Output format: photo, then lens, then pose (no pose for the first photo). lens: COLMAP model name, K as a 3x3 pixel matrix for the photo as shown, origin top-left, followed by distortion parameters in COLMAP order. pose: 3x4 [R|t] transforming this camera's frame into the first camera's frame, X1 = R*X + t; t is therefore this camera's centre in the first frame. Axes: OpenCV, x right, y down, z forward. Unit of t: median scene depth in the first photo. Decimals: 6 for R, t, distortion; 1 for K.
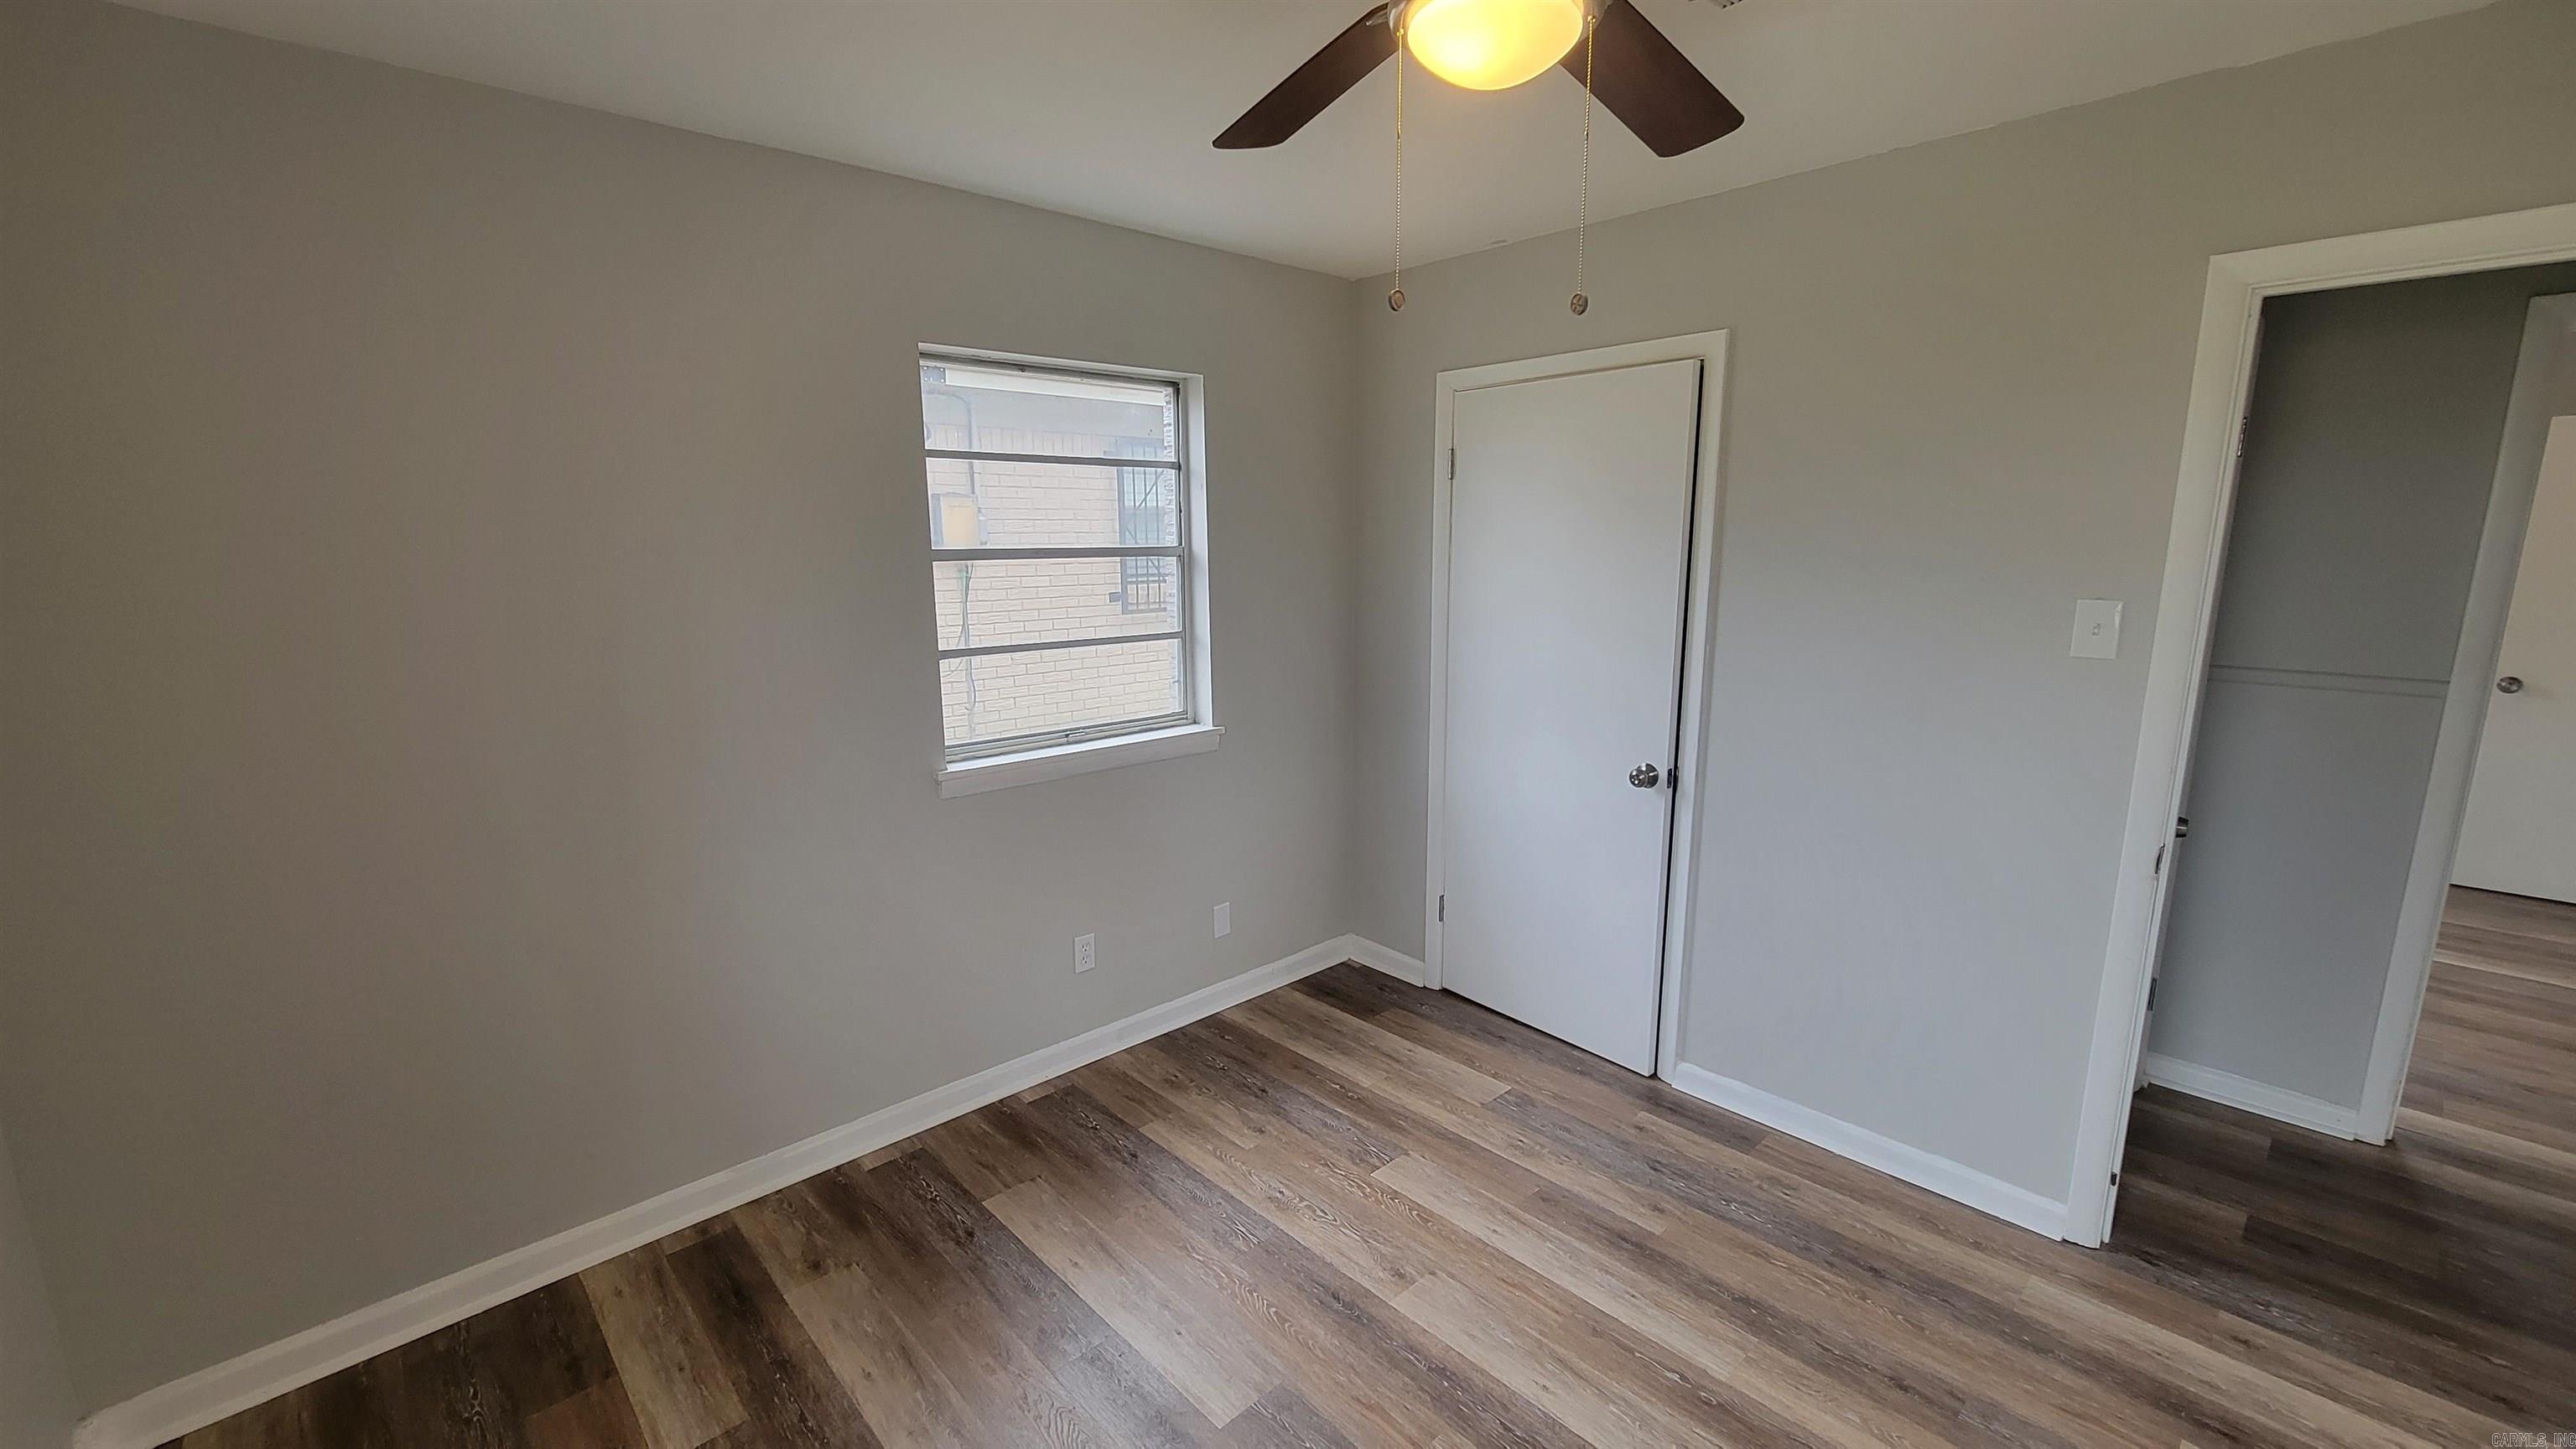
lens RADIAL K [[1055.7, 0, 1283.2], [0, 1055.7, 717.9], [0, 0, 1]] dist [0.018447, -0.000269]
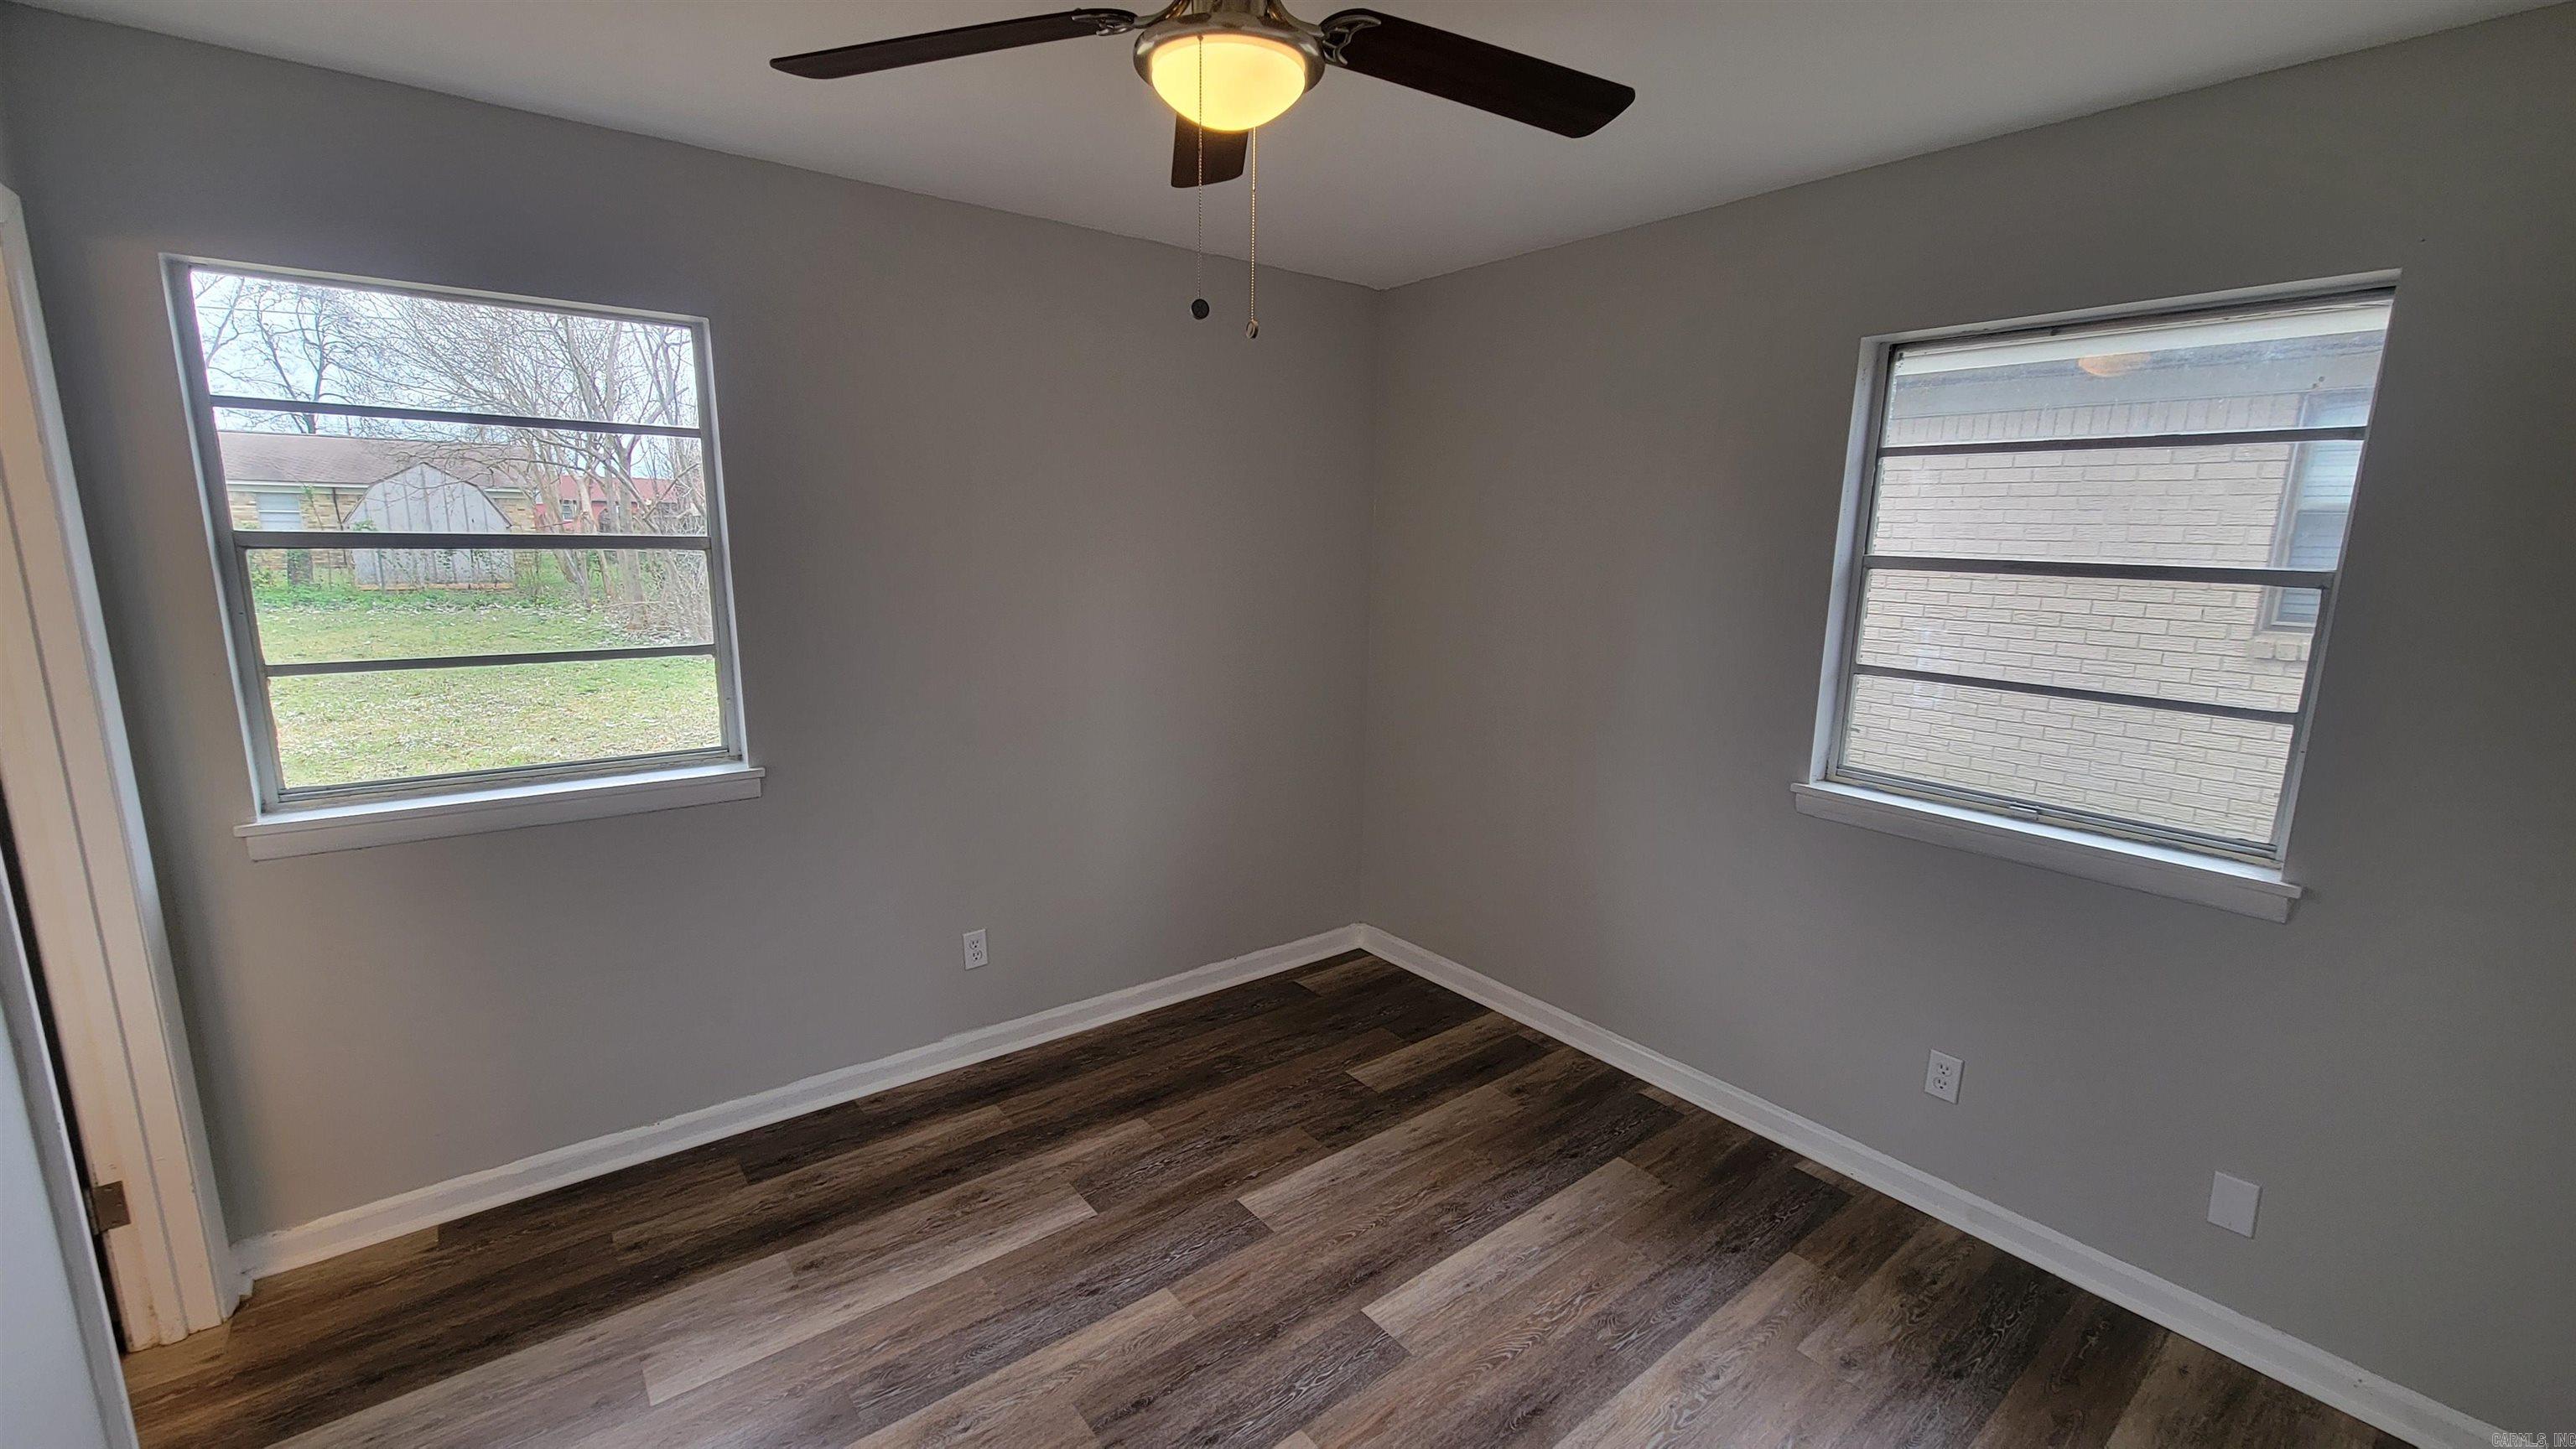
lens RADIAL K [[1036.3, 0, 1288.0], [0, 1036.3, 724.5], [0, 0, 1]] dist [-0.000778, 0.000030]
pose [[-0.079362, 0.190383, -0.978497, 0.654906], [-0.187977, 0.961124, 0.202249, -0.110329], [0.978962, 0.199986, -0.040489, 0.593379]]
